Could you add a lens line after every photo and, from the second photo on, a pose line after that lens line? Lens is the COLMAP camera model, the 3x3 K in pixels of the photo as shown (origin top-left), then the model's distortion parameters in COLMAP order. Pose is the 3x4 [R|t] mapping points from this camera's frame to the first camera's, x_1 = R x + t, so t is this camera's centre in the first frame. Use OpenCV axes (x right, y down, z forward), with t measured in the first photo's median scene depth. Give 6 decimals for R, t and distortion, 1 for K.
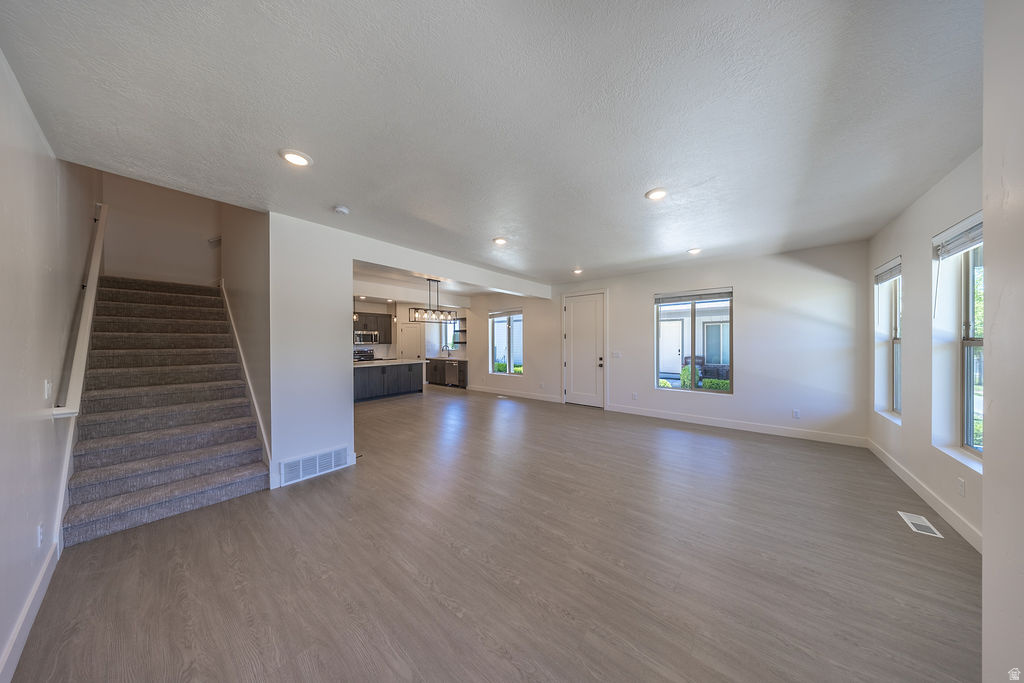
lens RADIAL K [[295.2, 0, 511.6], [0, 295.2, 342.9], [0, 0, 1]] dist [-0.001805, -0.000050]
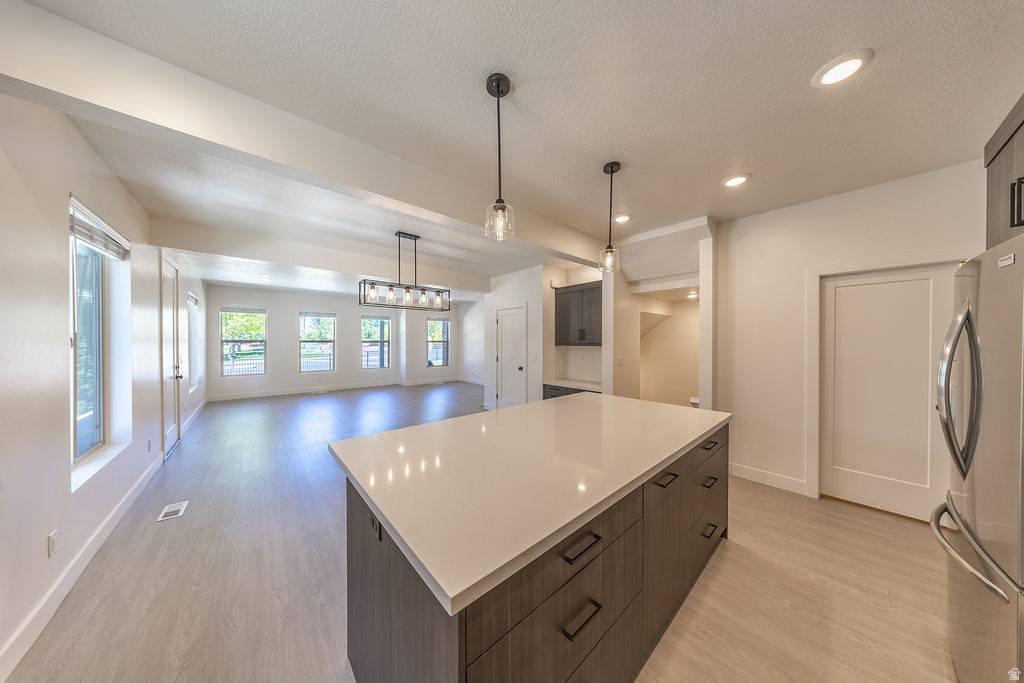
lens RADIAL K [[295.2, 0, 511.6], [0, 295.2, 342.9], [0, 0, 1]] dist [-0.001805, -0.000050]
pose [[-0.984205, -0.000372, 0.177034, -0.436142], [0.000985, 0.999971, 0.007574, -0.003368], [-0.177032, 0.007628, -0.984176, 1.178667]]
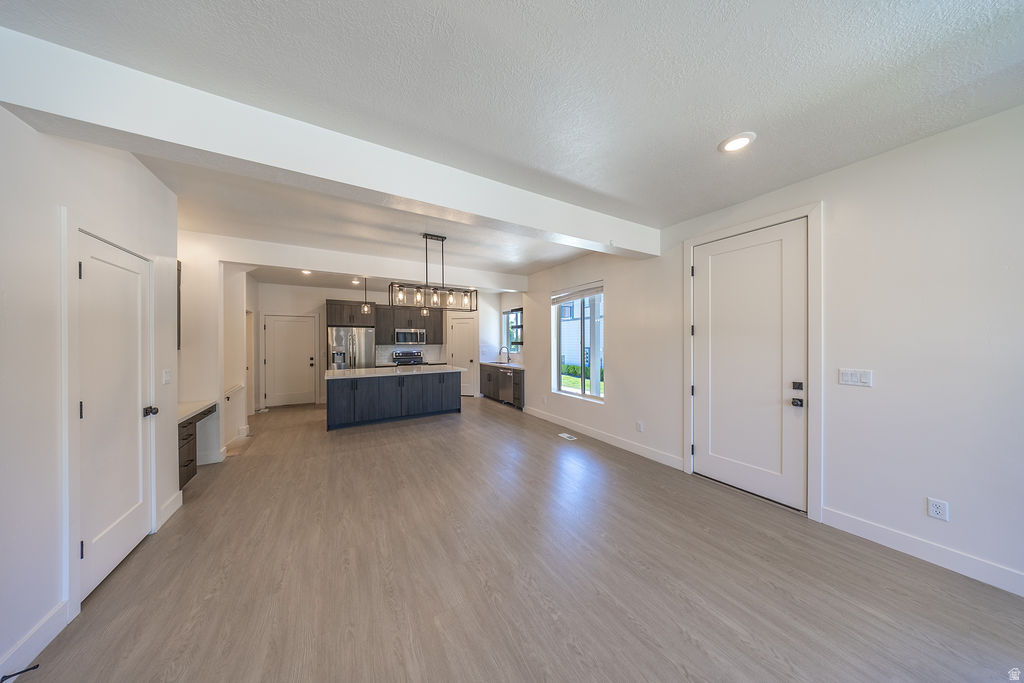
lens RADIAL K [[295.2, 0, 511.6], [0, 295.2, 342.9], [0, 0, 1]] dist [-0.001805, -0.000050]
pose [[0.938392, 0.002384, -0.345565, 0.061814], [-0.002799, 0.999996, -0.000703, -0.001007], [0.345561, 0.001627, 0.938395, 0.385560]]
